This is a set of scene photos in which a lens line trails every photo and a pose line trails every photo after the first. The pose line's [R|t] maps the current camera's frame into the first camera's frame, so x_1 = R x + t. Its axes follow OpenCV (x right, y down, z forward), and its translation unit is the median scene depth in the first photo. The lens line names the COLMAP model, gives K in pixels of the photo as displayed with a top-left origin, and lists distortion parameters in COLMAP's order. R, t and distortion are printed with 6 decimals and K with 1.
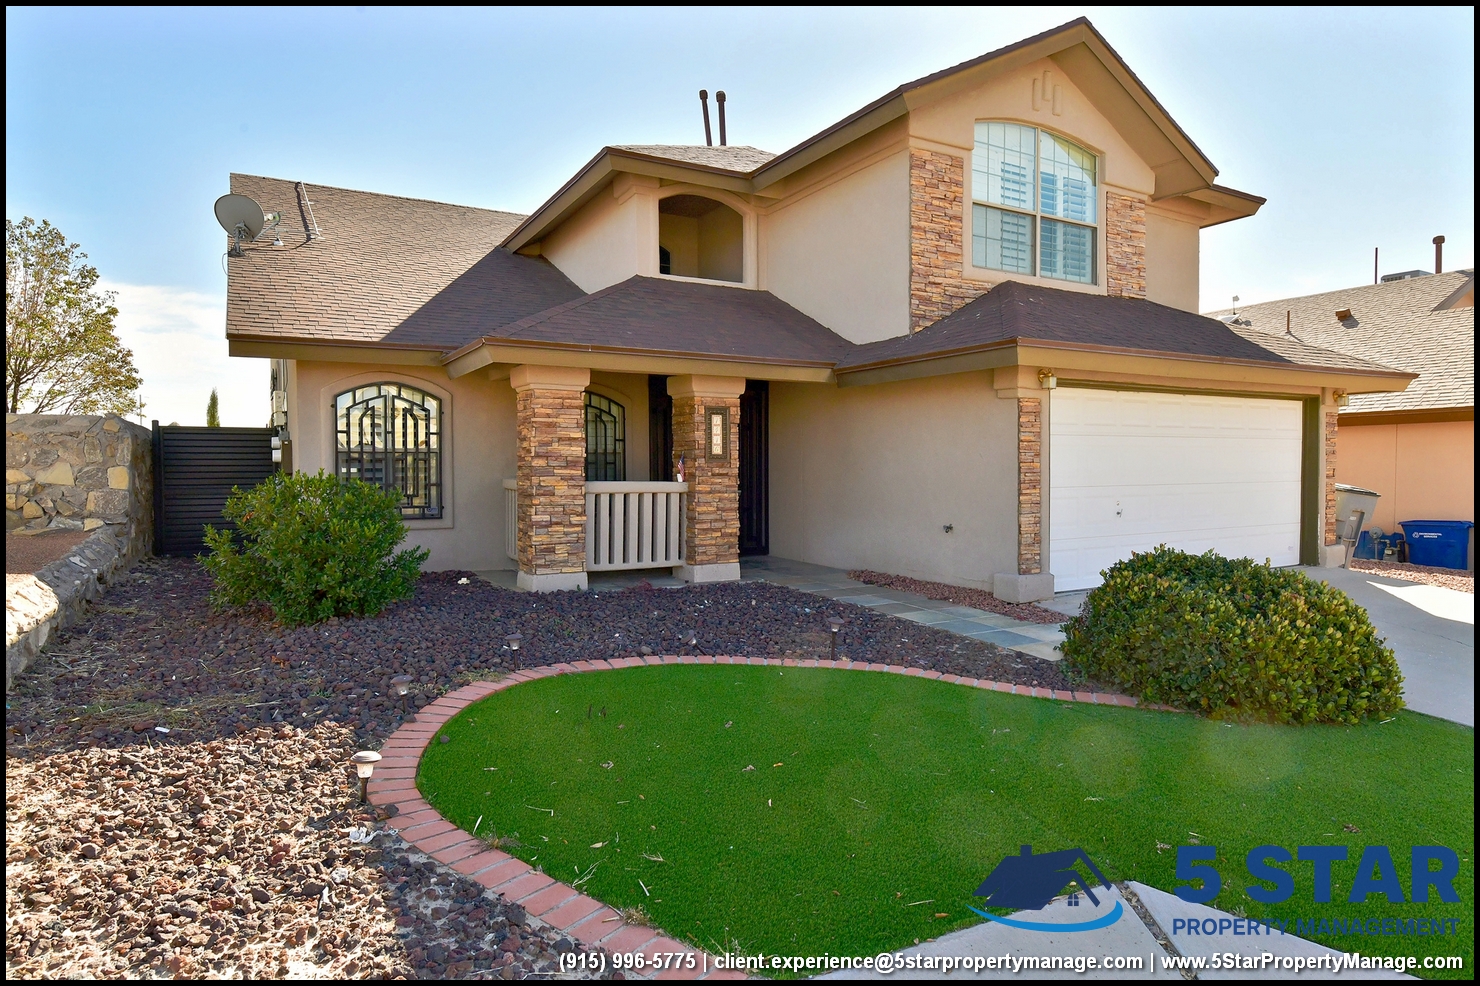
lens RADIAL K [[868.3, 0, 738.5], [0, 868.3, 490.2], [0, 0, 1]] dist [-0.003491, -0.000842]
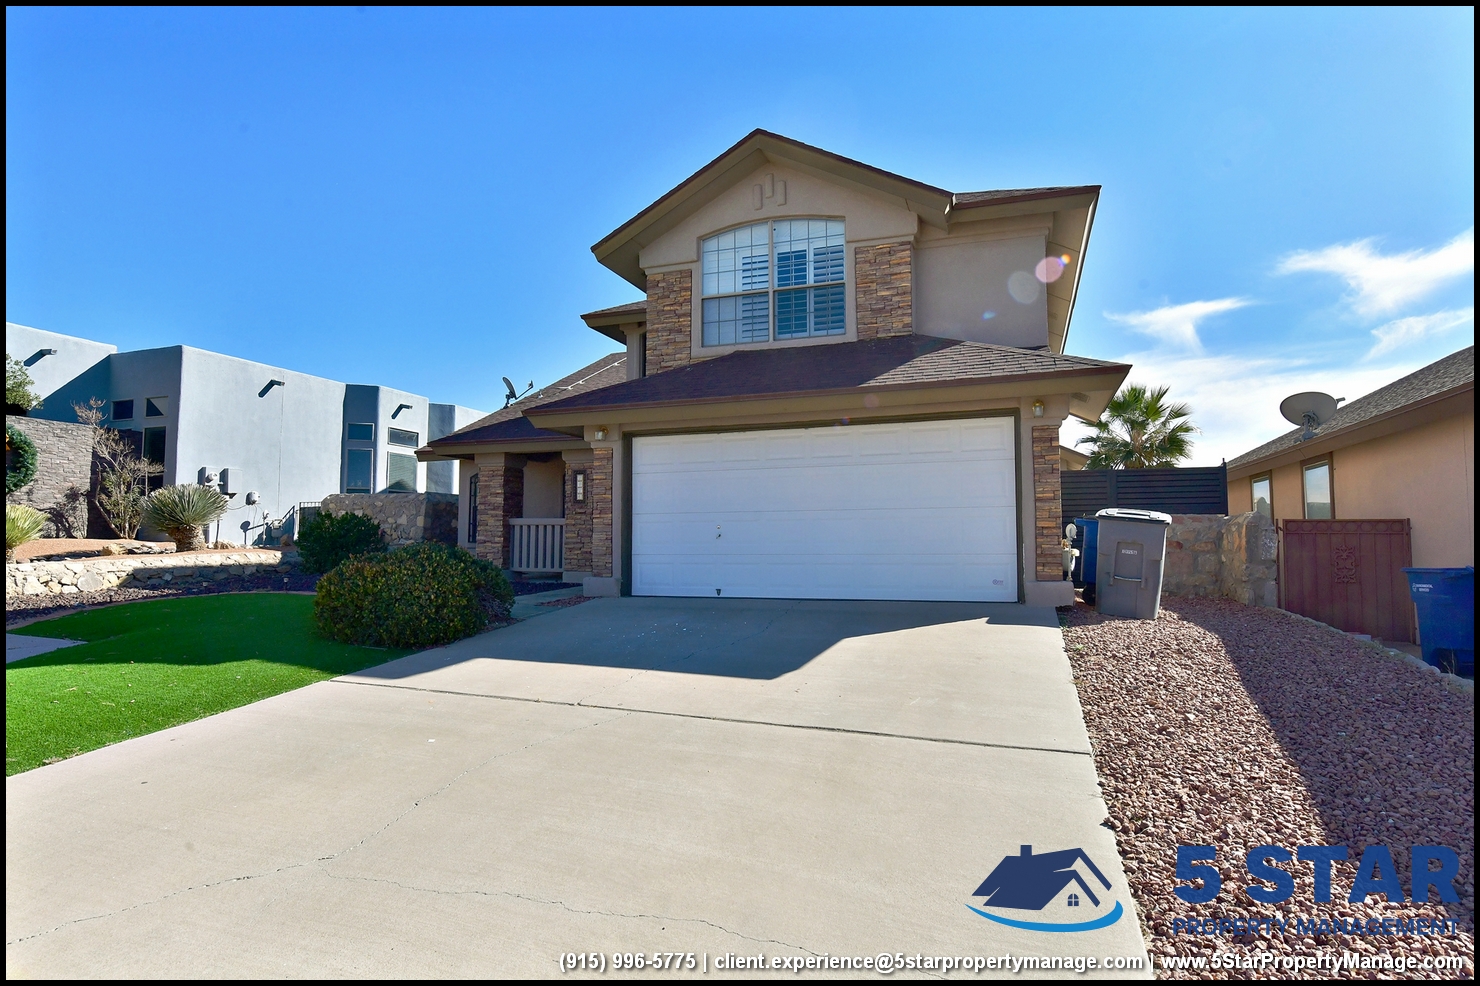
lens RADIAL K [[784.2, 0, 743.5], [0, 784.2, 489.3], [0, 0, 1]] dist [-0.001458, -0.000393]
pose [[0.657579, -0.049593, -0.751751, 1.207395], [-0.019364, 0.996389, -0.082670, 0.049027], [0.753136, 0.068919, 0.654244, 0.305891]]
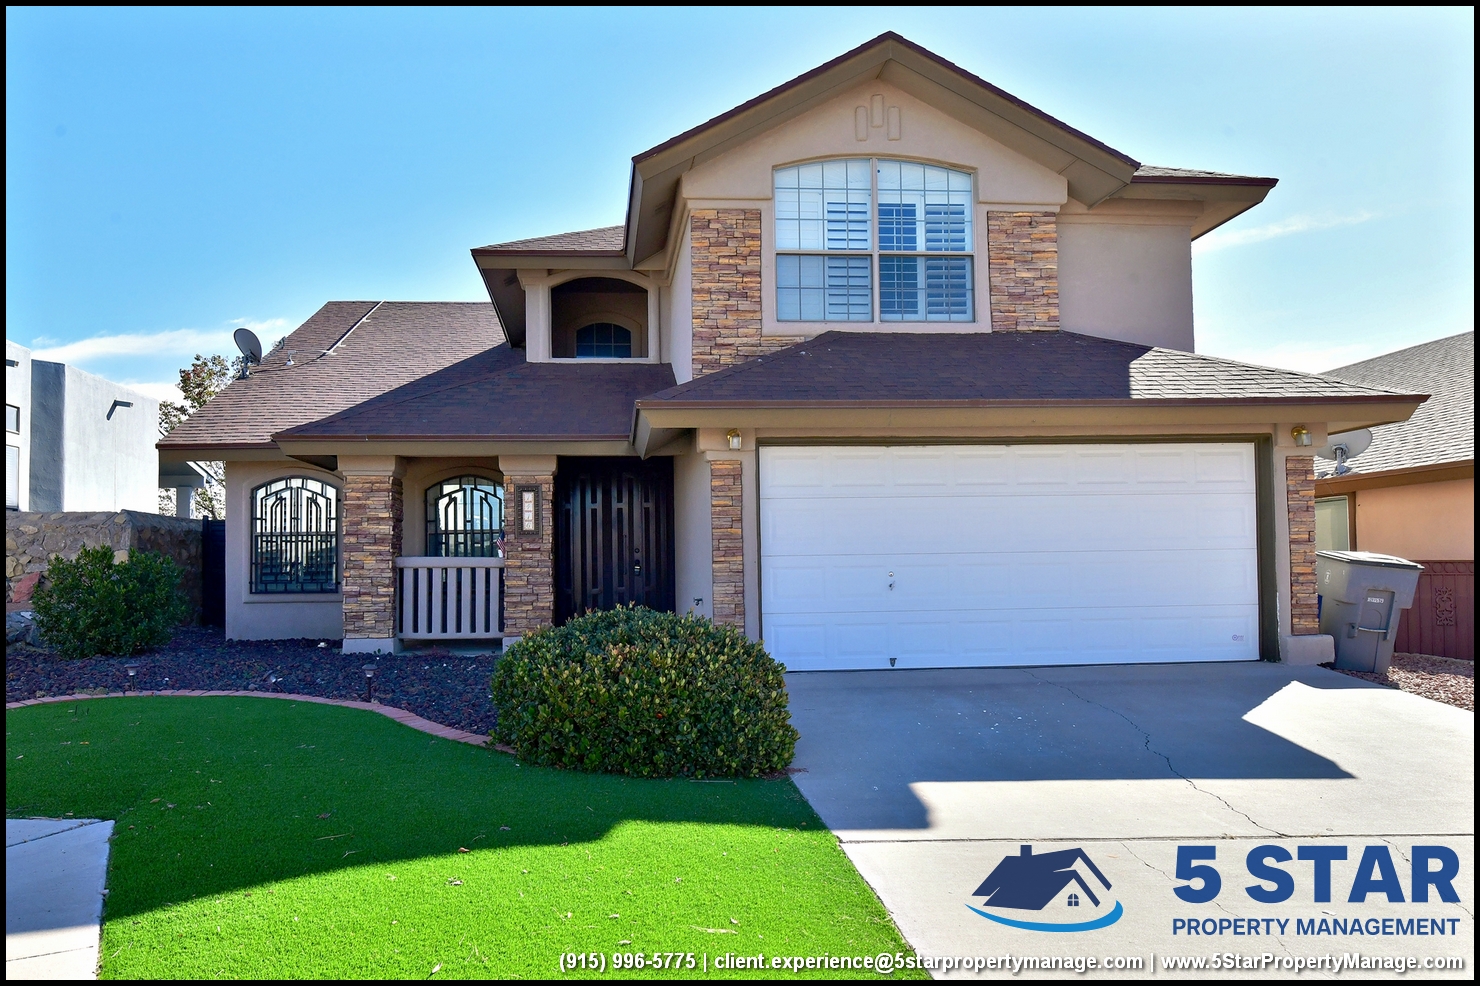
lens RADIAL K [[1024.6, 0, 664.6], [0, 1024.6, 541.9], [0, 0, 1]] dist [-0.007832, -0.001595]
pose [[0.899933, -0.019376, -0.435597, 0.649389], [-0.001875, 0.998831, -0.048302, 0.031053], [0.436024, 0.044285, 0.898845, -0.025505]]
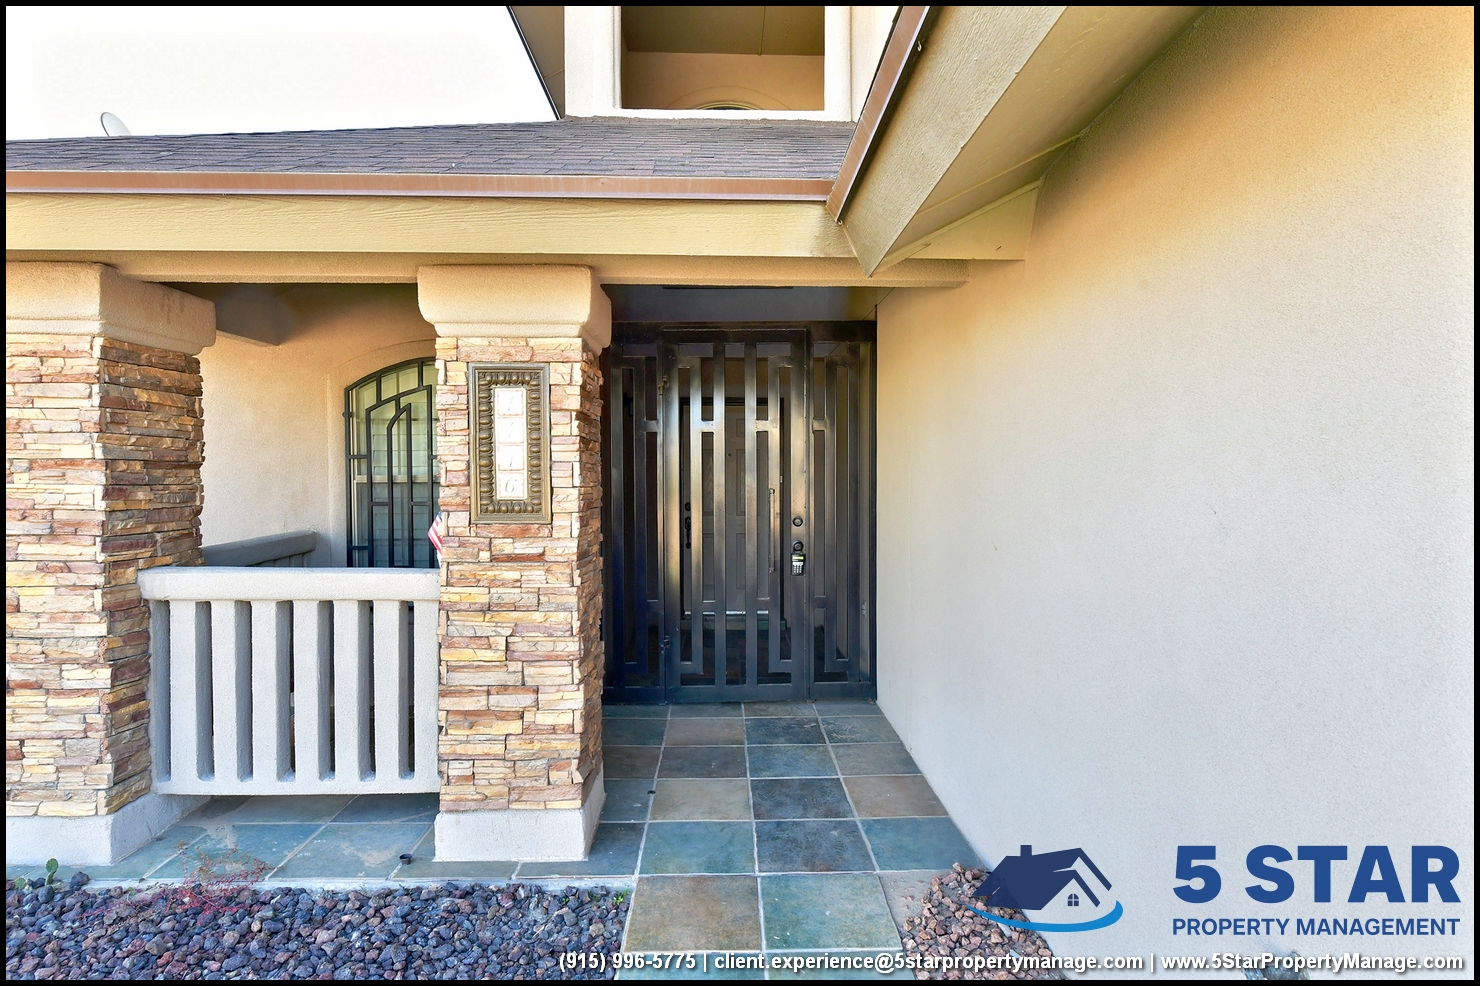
lens RADIAL K [[784.2, 0, 738.9], [0, 784.2, 489.7], [0, 0, 1]] dist [-0.001458, -0.000393]
pose [[0.884333, 0.013562, -0.466660, 0.203280], [-0.012848, 0.999906, 0.004711, -0.047886], [0.466680, 0.001829, 0.884424, 0.759363]]
